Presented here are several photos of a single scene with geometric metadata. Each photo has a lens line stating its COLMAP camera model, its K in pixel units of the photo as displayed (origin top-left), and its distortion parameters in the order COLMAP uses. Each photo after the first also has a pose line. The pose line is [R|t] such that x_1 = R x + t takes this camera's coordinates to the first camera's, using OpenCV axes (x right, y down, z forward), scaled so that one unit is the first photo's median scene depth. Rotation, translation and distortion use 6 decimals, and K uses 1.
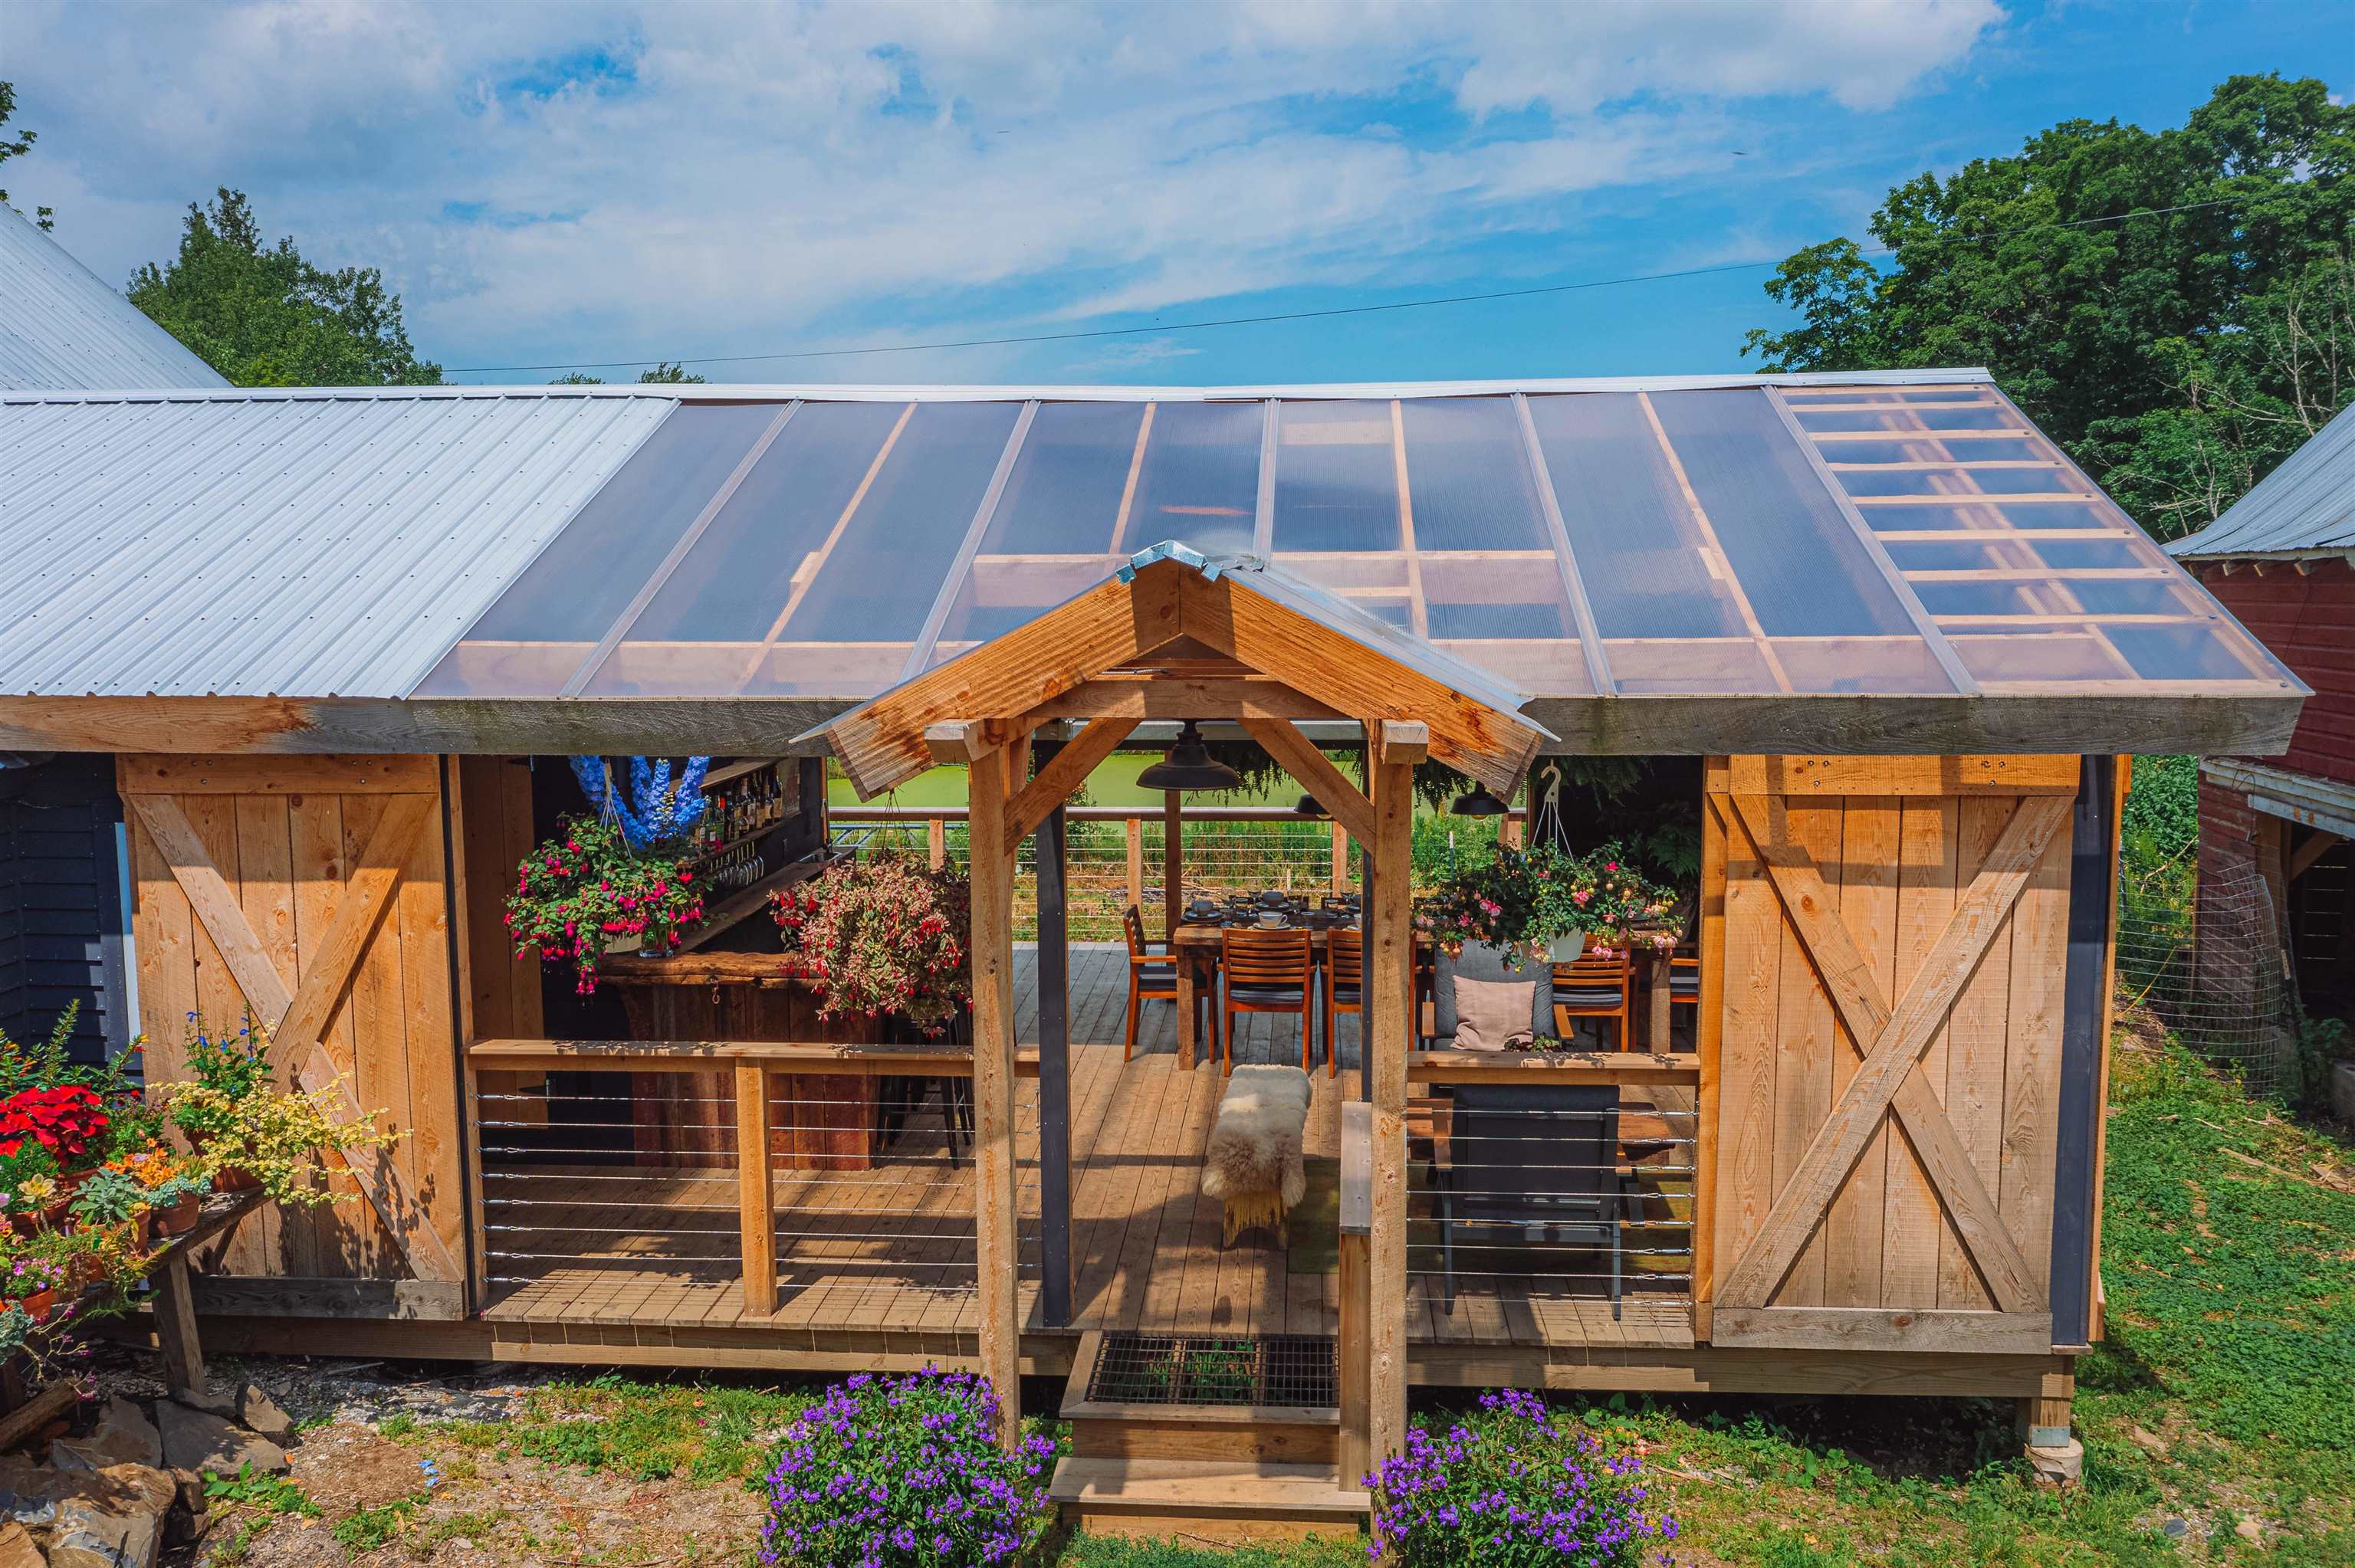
lens RADIAL K [[1915.8, 0, 1159.9], [0, 1915.8, 776.9], [0, 0, 1]] dist [-0.016618, -0.004856]
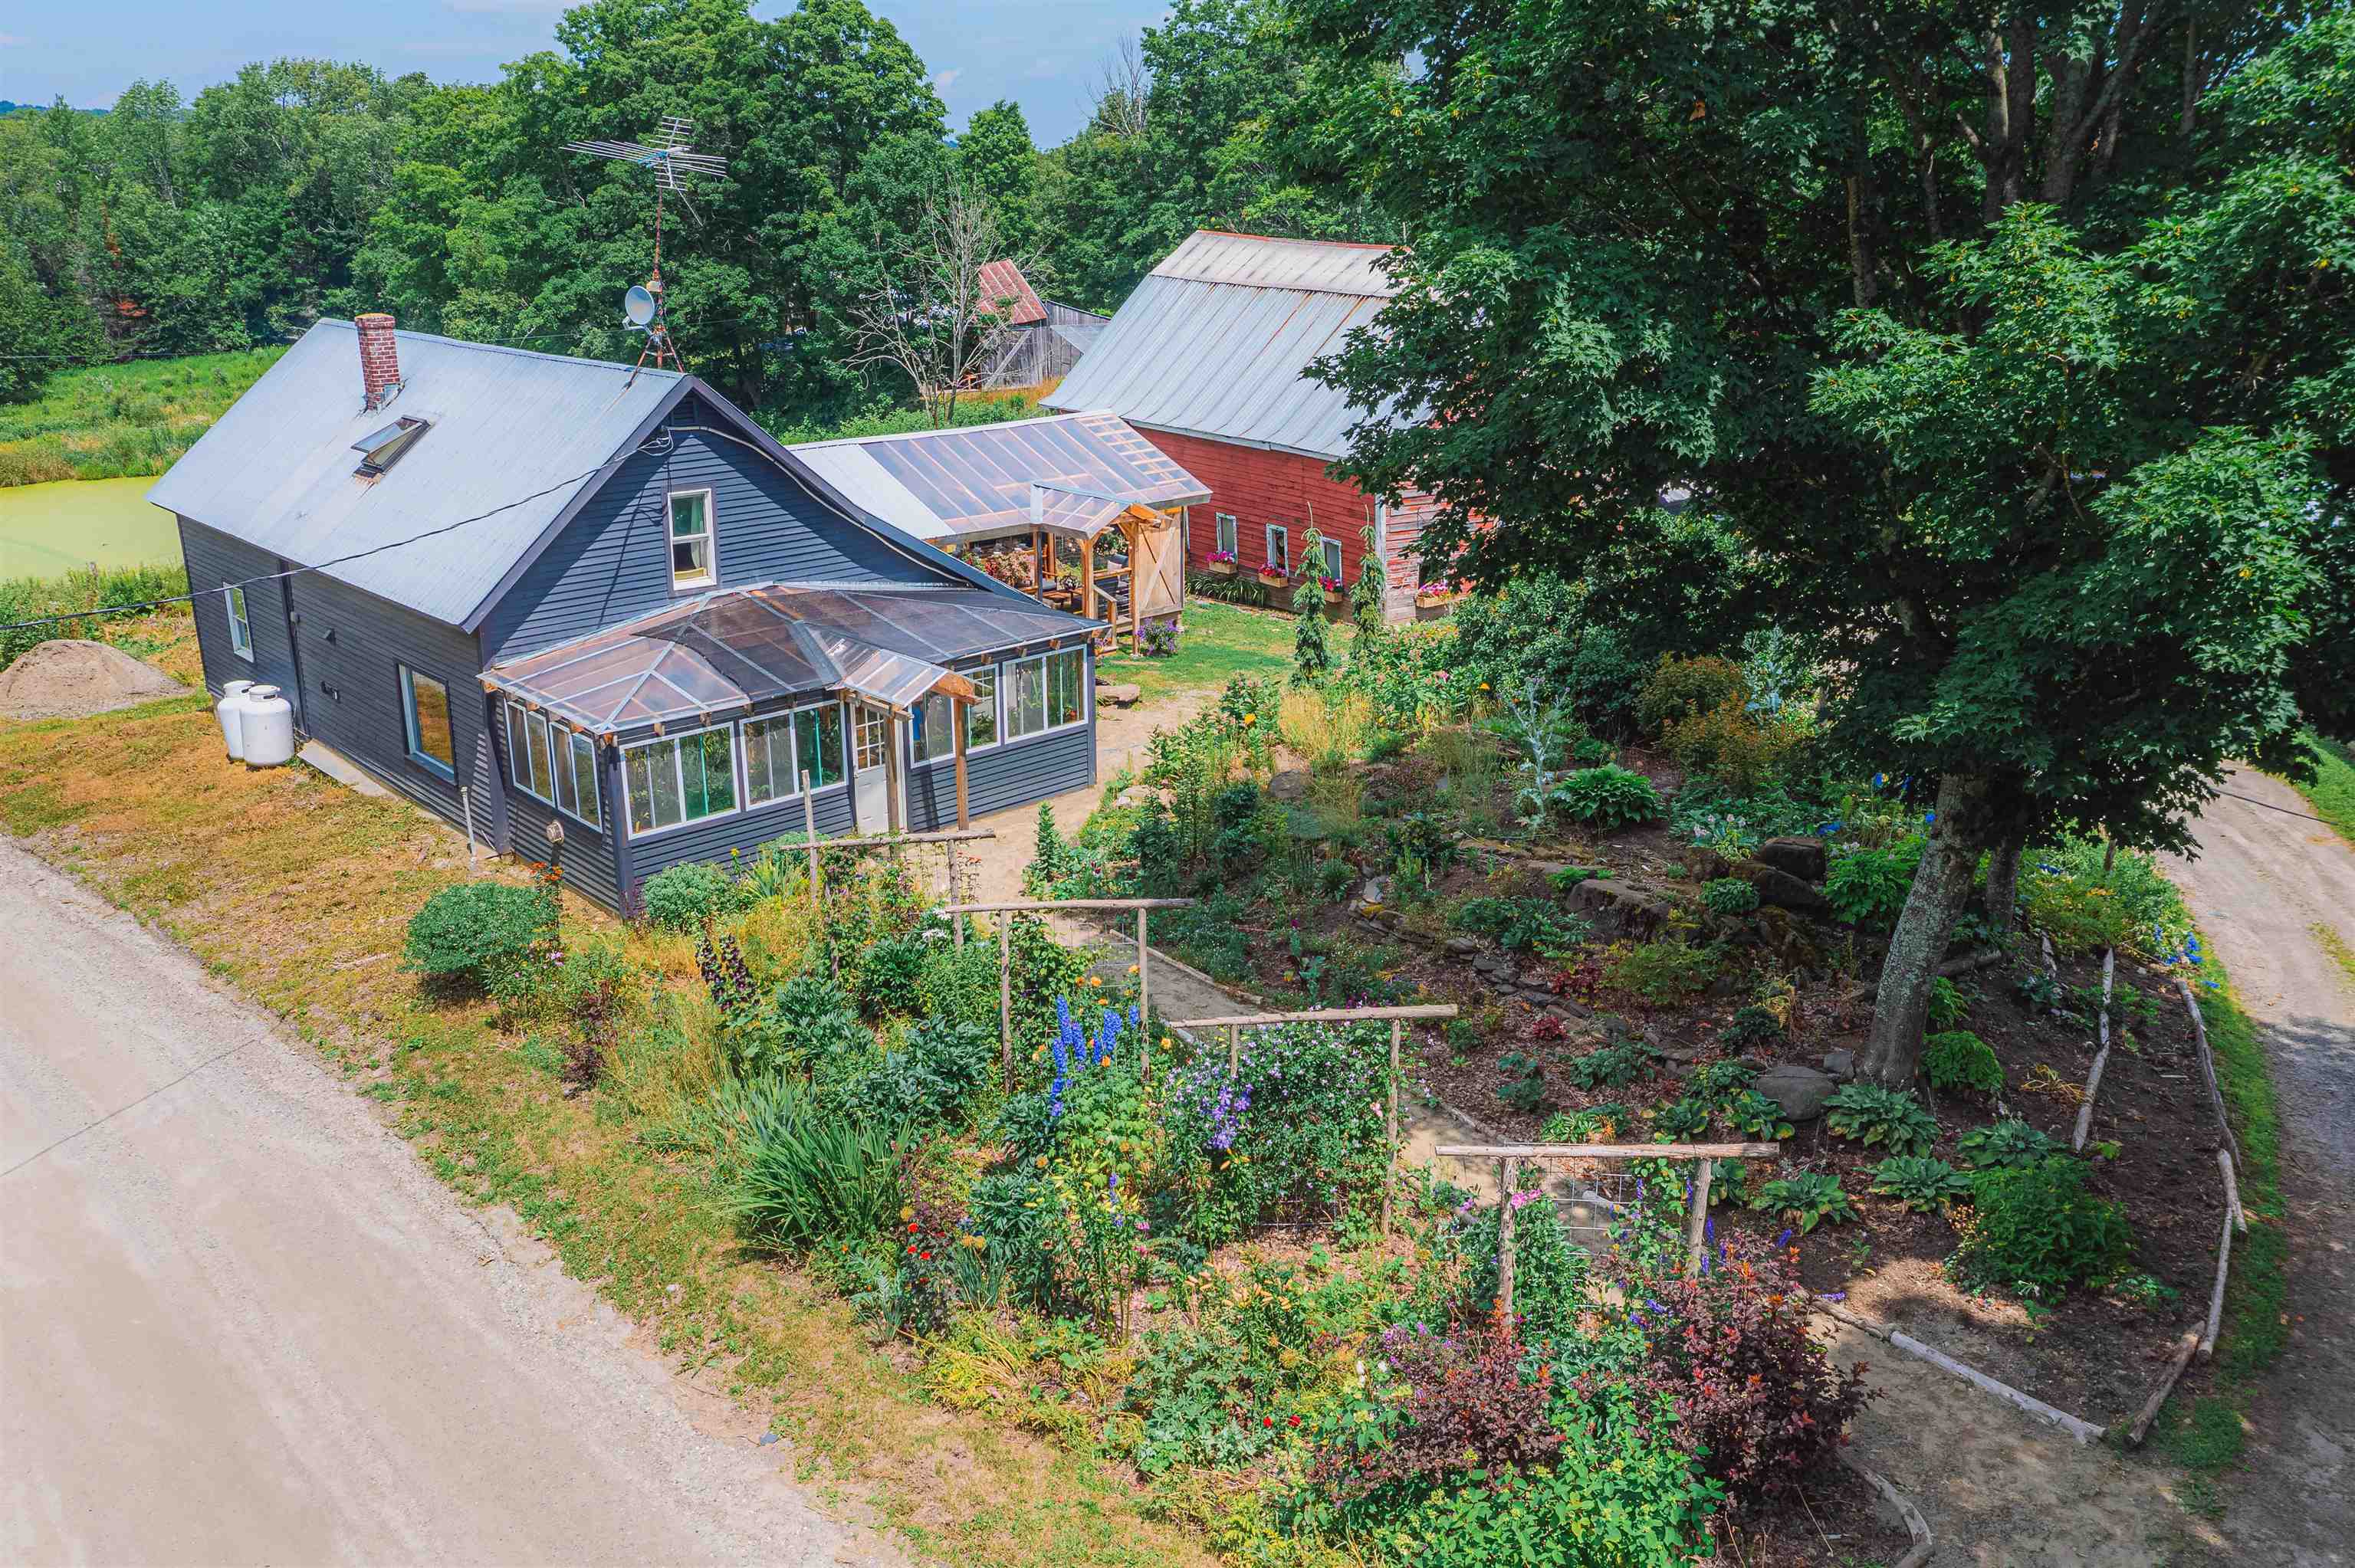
lens RADIAL K [[1915.8, 0, 1159.9], [0, 1915.8, 776.9], [0, 0, 1]] dist [-0.016618, -0.004856]
pose [[0.685500, -0.226688, 0.691883, -3.406745], [0.078317, 0.967739, 0.239474, -0.536613], [-0.723848, -0.109973, 0.681138, -2.719593]]
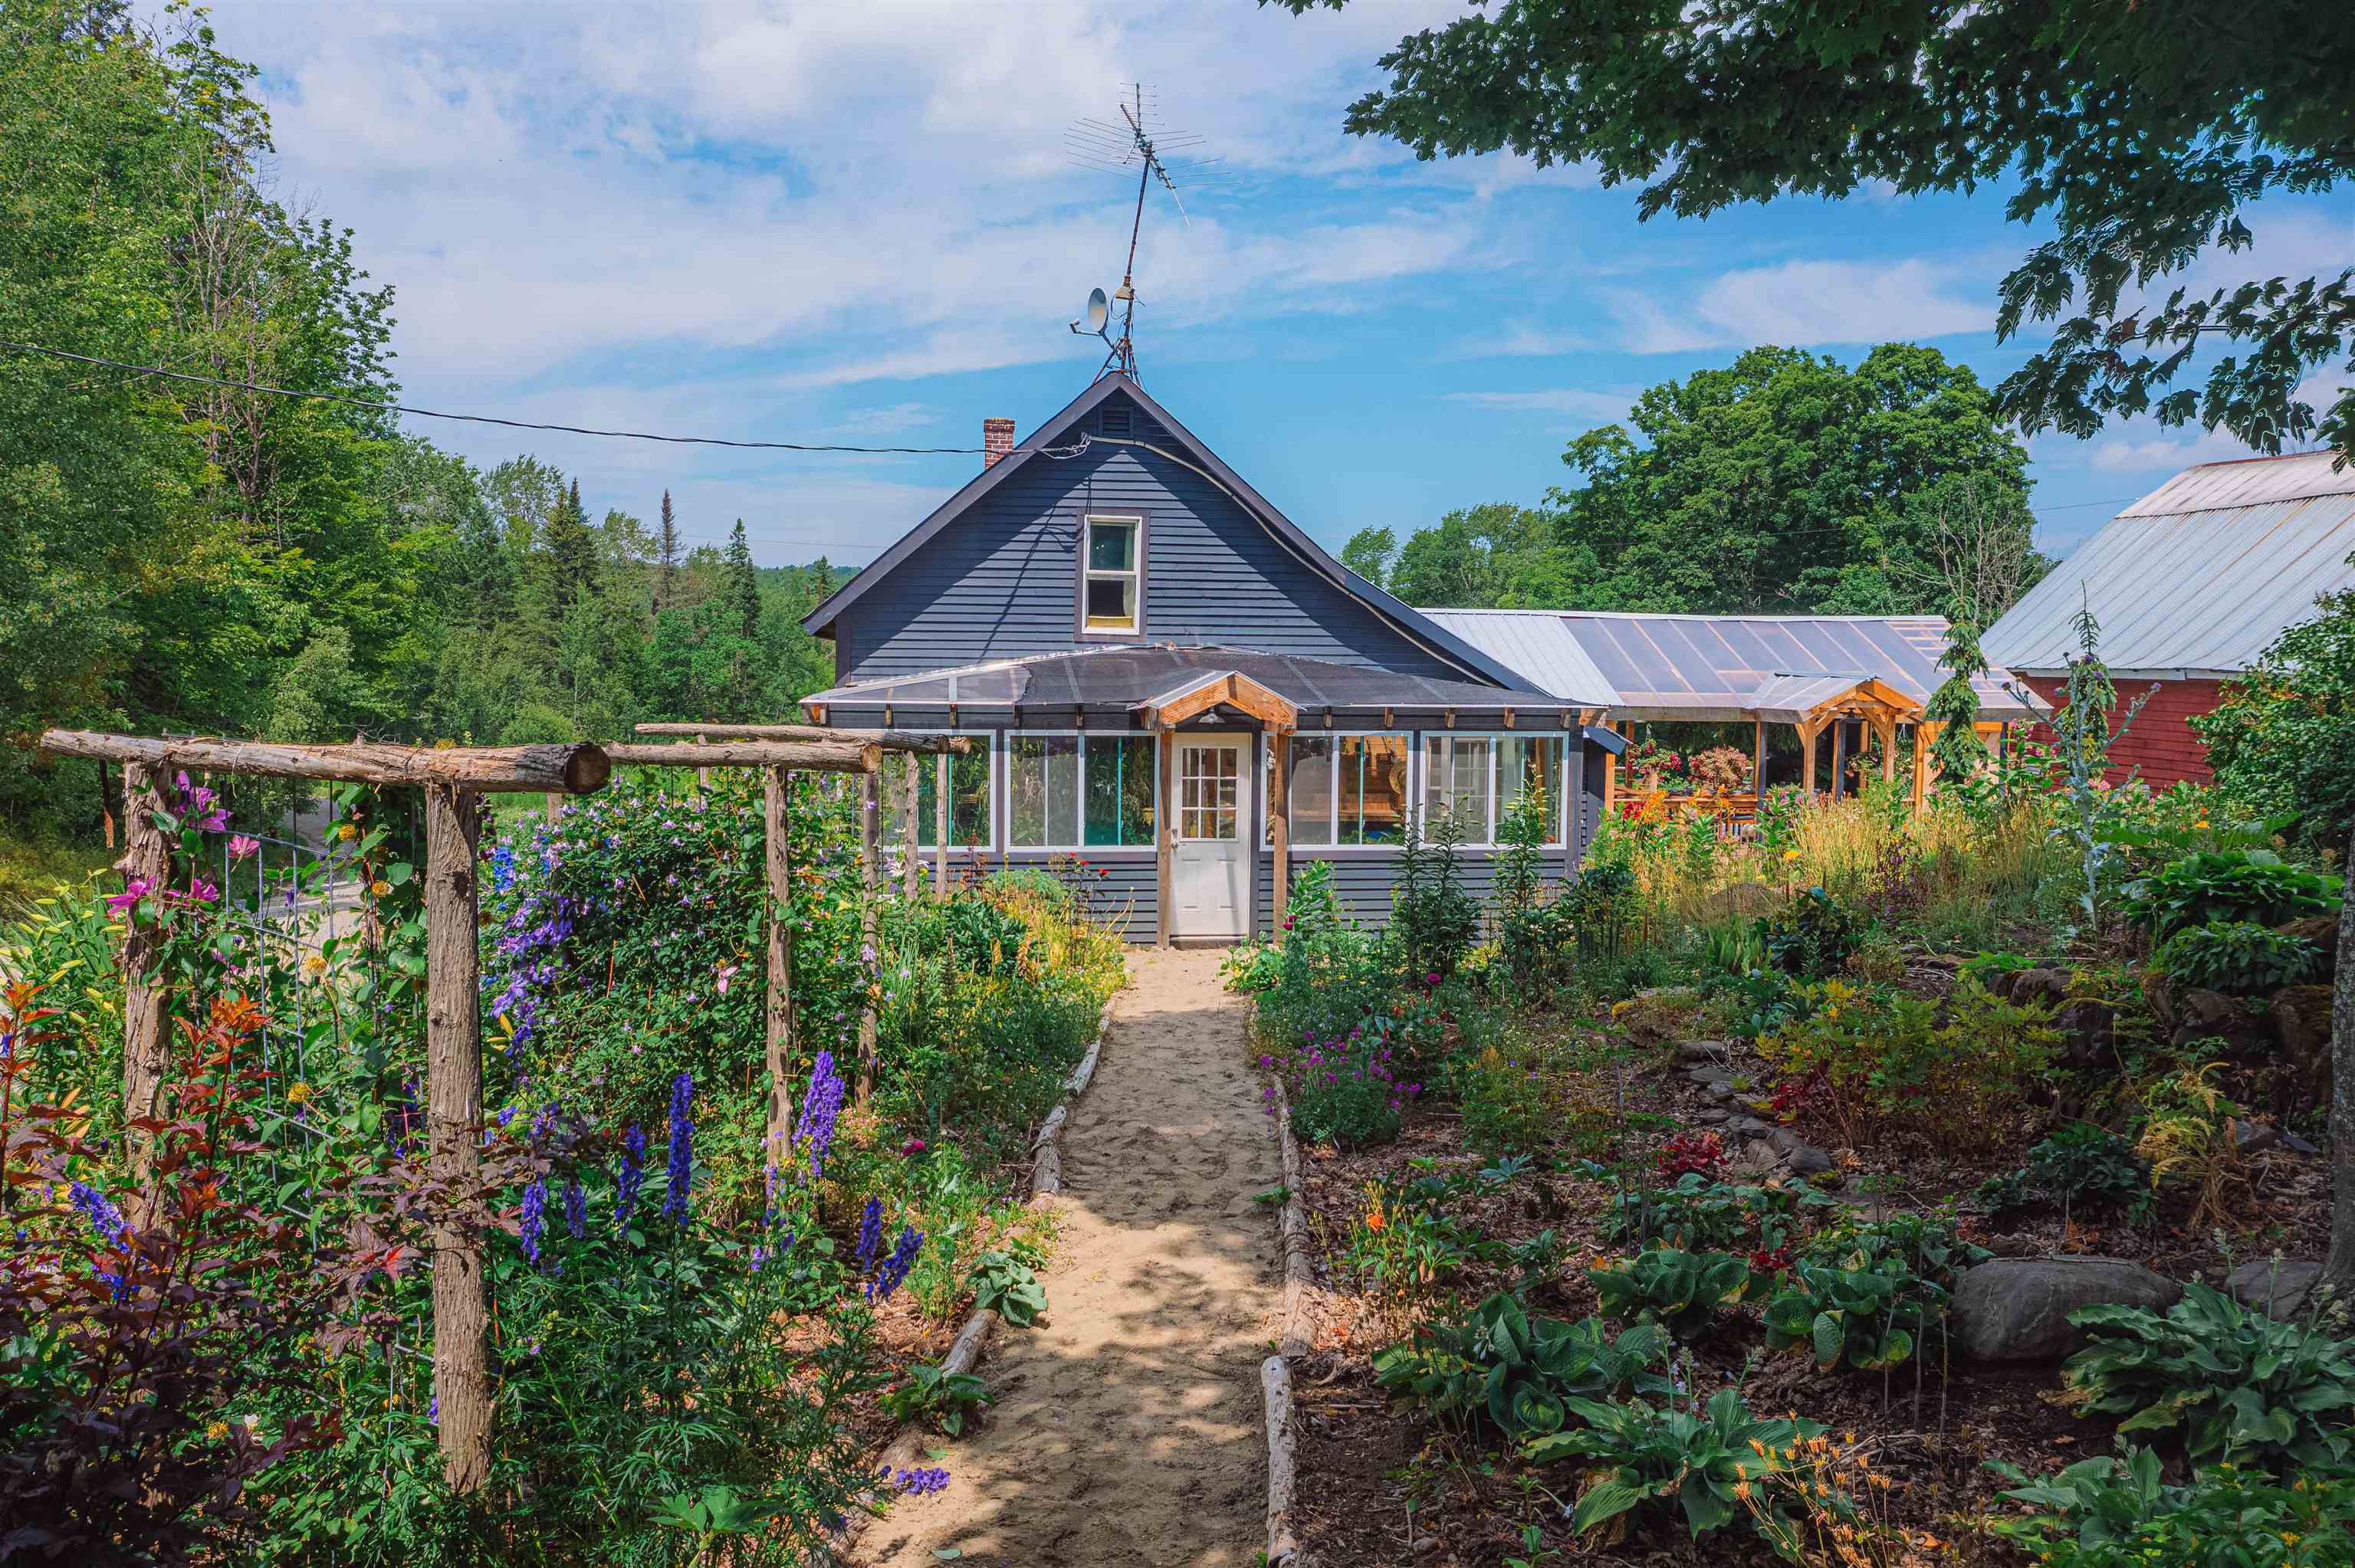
lens RADIAL K [[1916.1, 0, 1179.2], [0, 1916.1, 828.9], [0, 0, 1]] dist [-0.008904, -0.002390]
pose [[0.980175, -0.003631, 0.198101, -1.929298], [0.006426, 0.999889, -0.013466, 0.244986], [-0.198030, 0.014472, 0.980089, -2.510591]]
